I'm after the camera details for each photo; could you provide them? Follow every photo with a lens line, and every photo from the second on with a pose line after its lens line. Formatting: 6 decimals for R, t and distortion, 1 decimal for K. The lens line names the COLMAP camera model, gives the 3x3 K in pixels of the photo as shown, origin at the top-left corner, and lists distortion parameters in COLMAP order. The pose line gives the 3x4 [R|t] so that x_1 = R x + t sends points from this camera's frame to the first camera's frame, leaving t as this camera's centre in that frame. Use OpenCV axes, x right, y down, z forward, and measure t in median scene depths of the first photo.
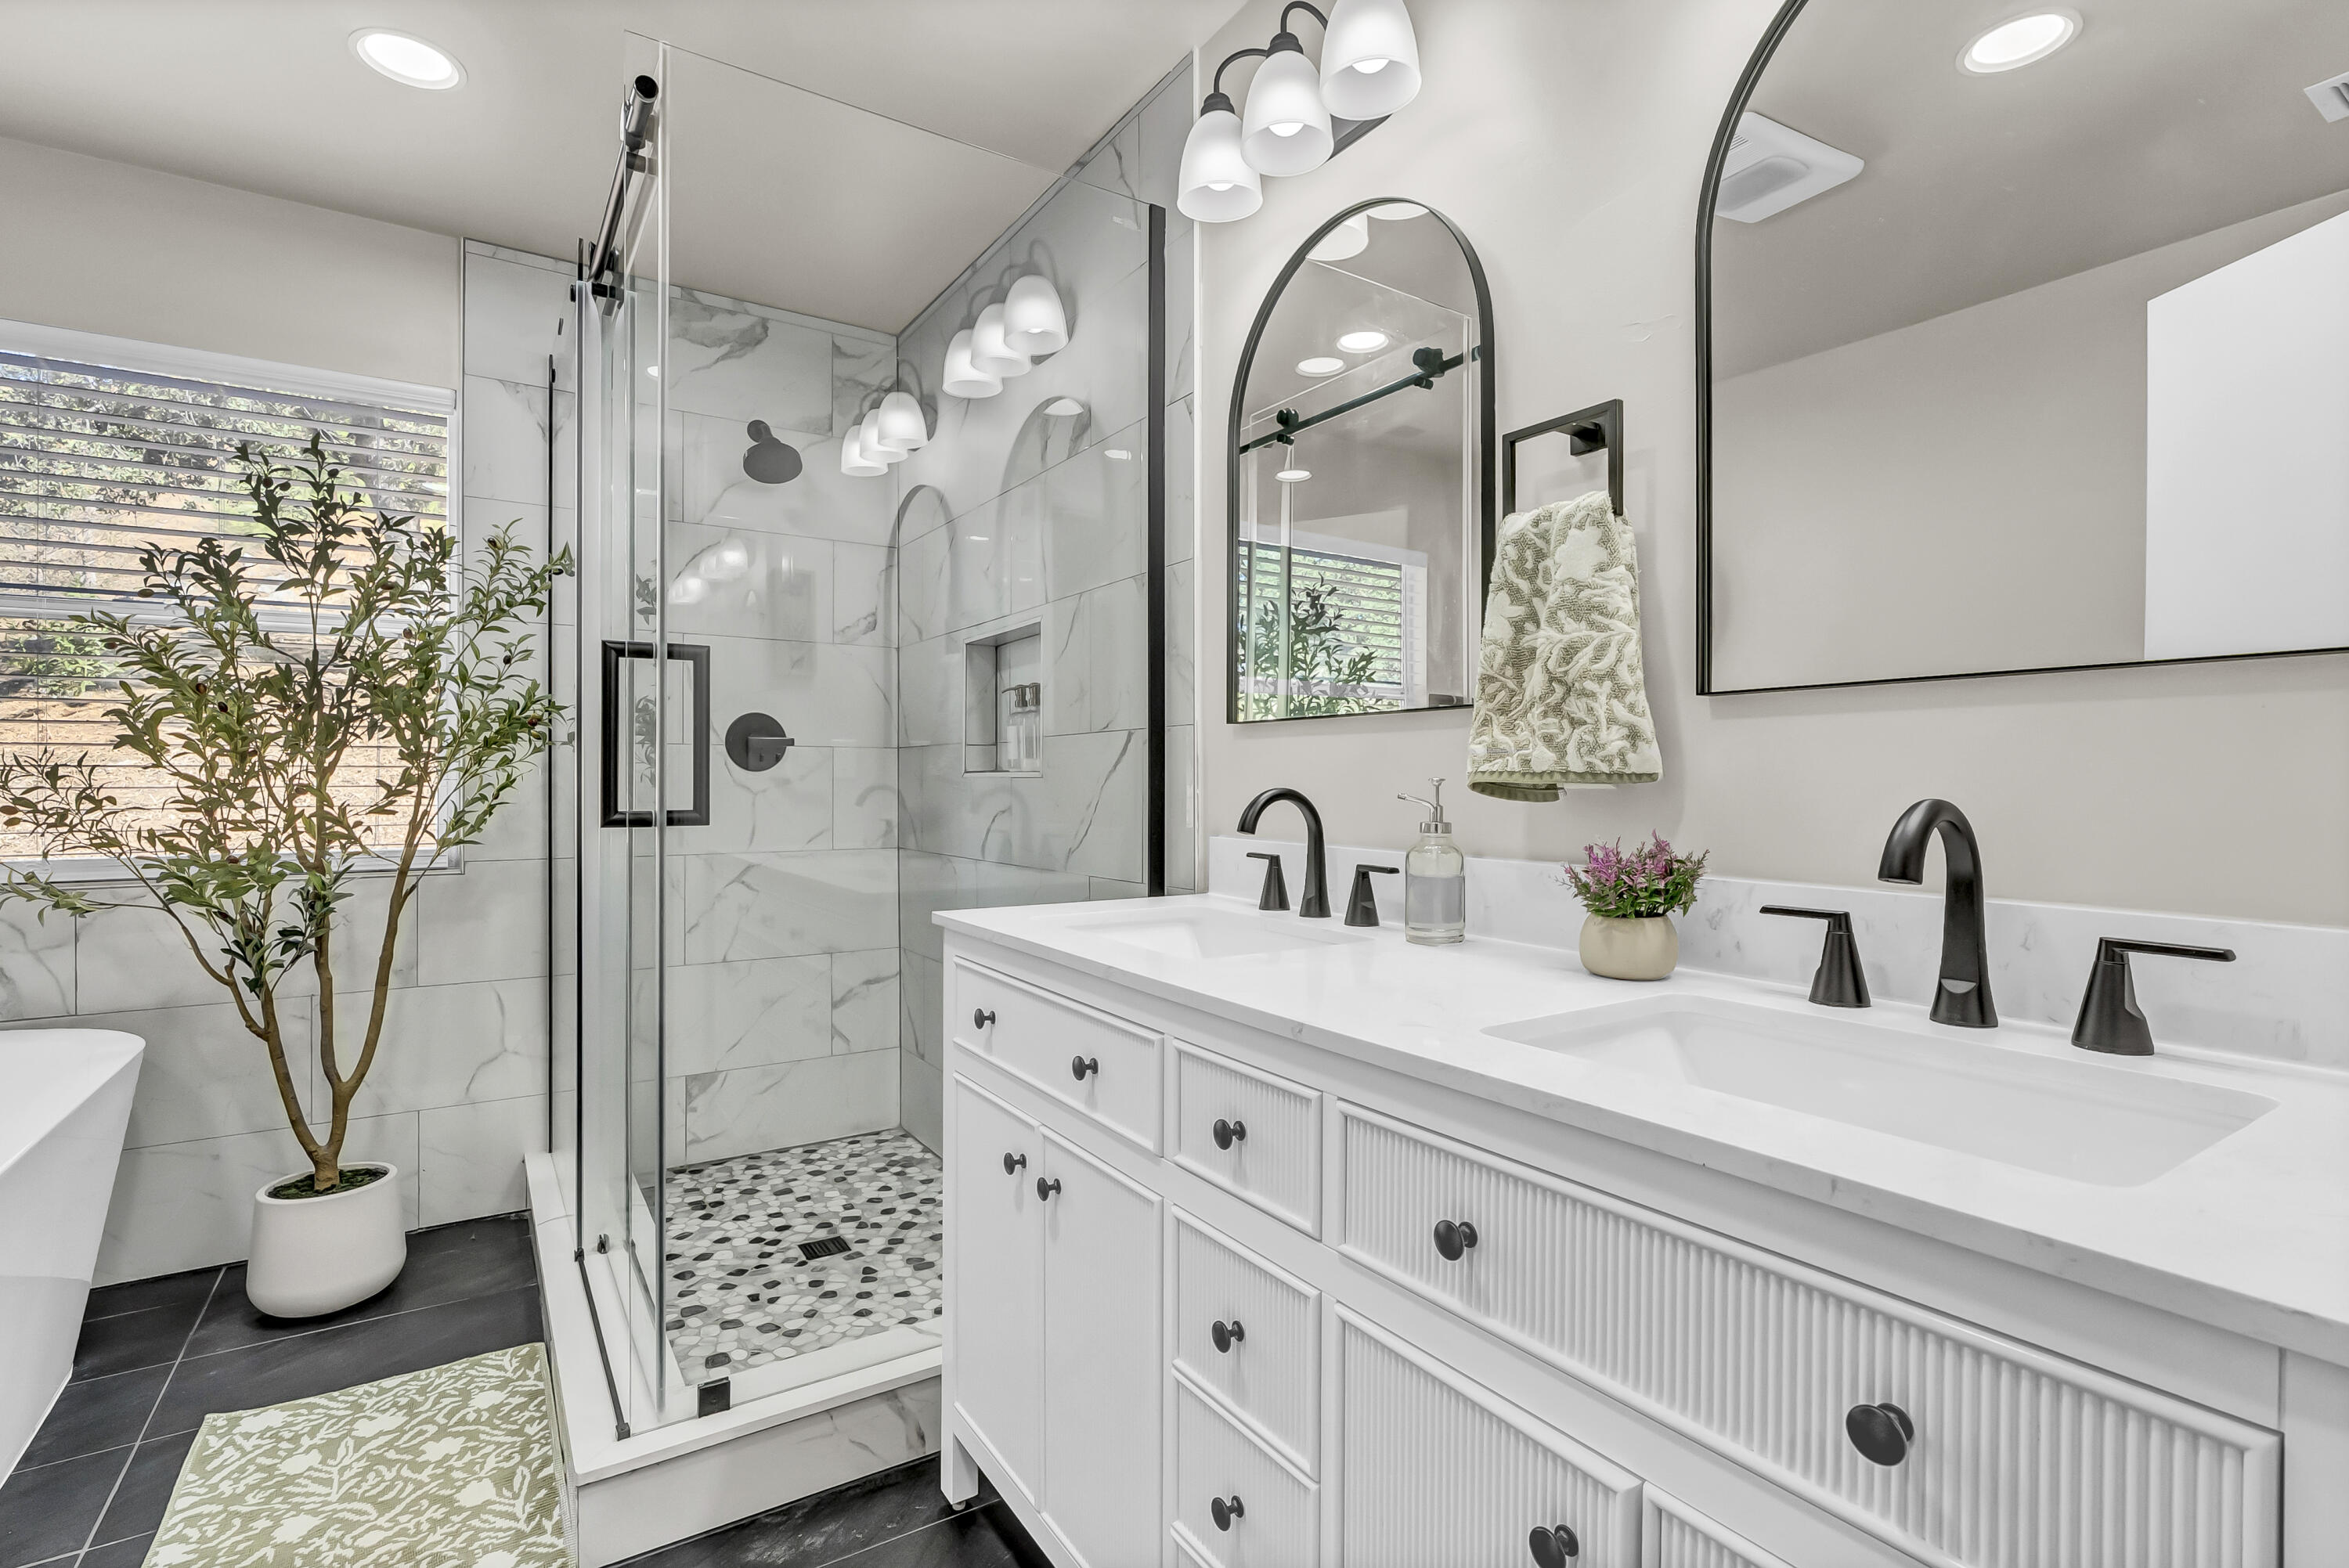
lens RADIAL K [[1095.7, 0, 1174.5], [0, 1095.7, 798.2], [0, 0, 1]] dist [-0.005952, 0.001618]
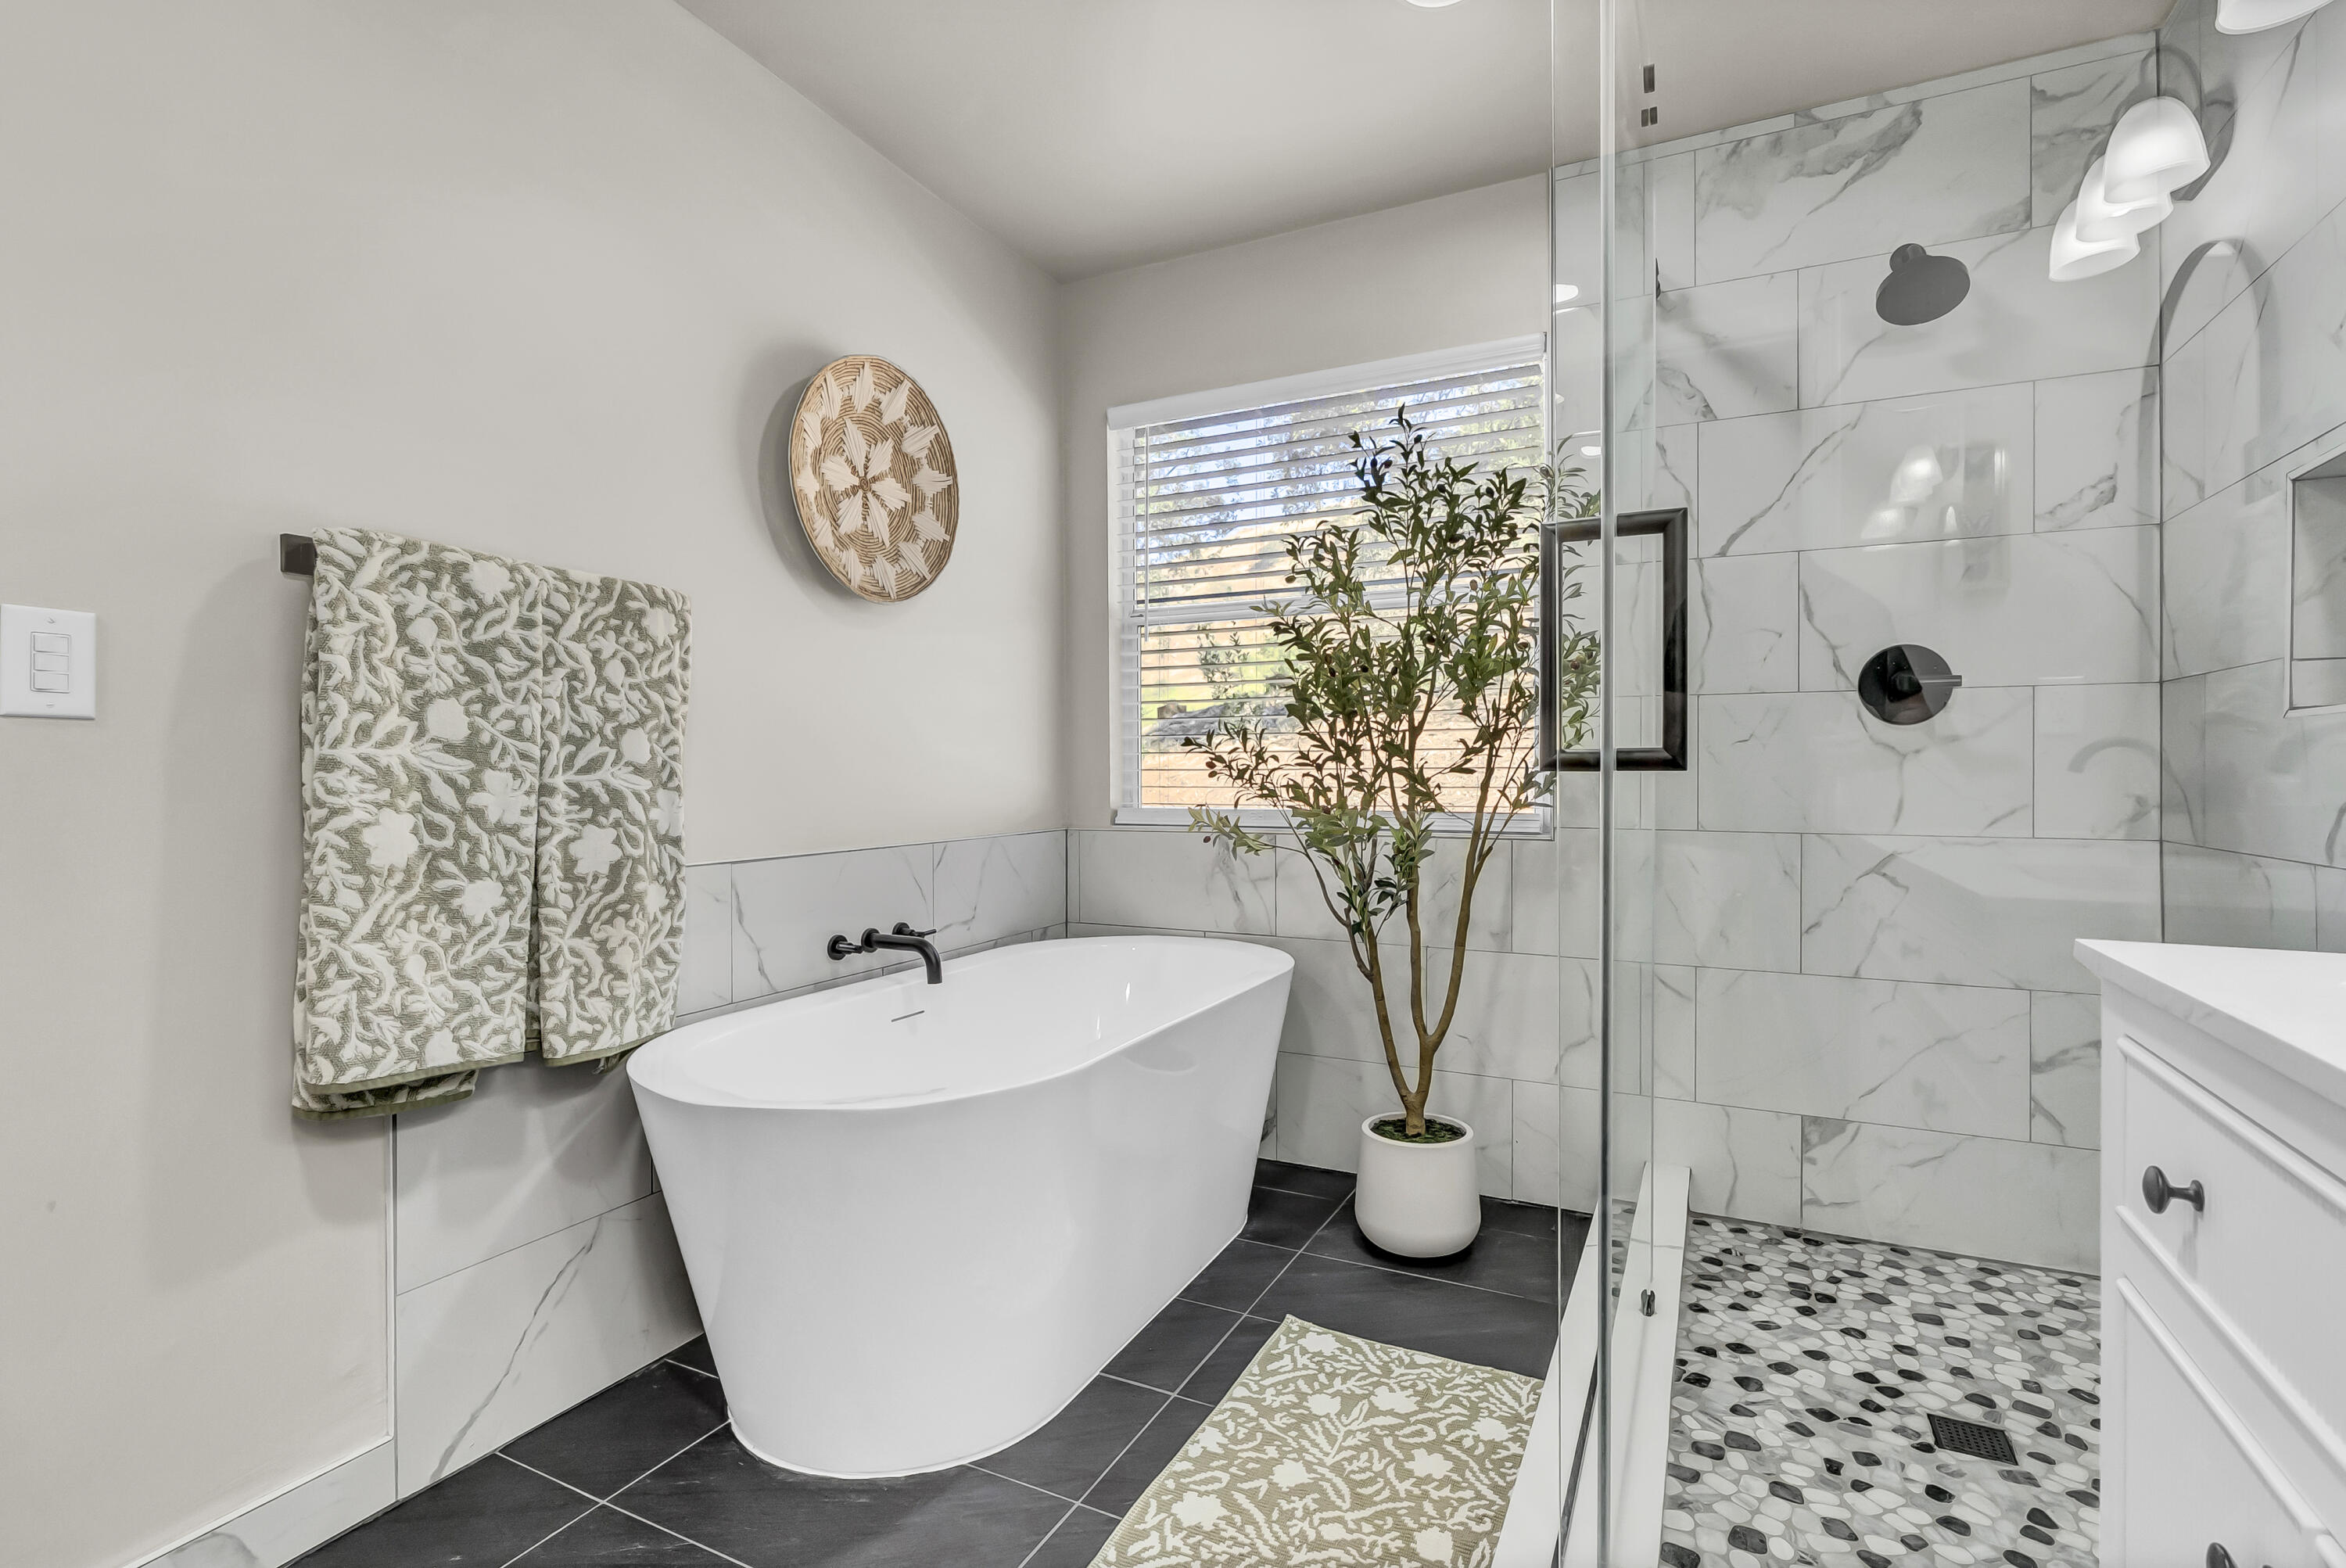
lens RADIAL K [[1094.5, 0, 1178.2], [0, 1094.5, 771.8], [0, 0, 1]] dist [-0.005952, 0.001618]
pose [[0.506165, -0.000564, -0.862437, 0.003202], [-0.011910, 0.999900, -0.007643, 0.024584], [0.862355, 0.014140, 0.506107, 0.277570]]
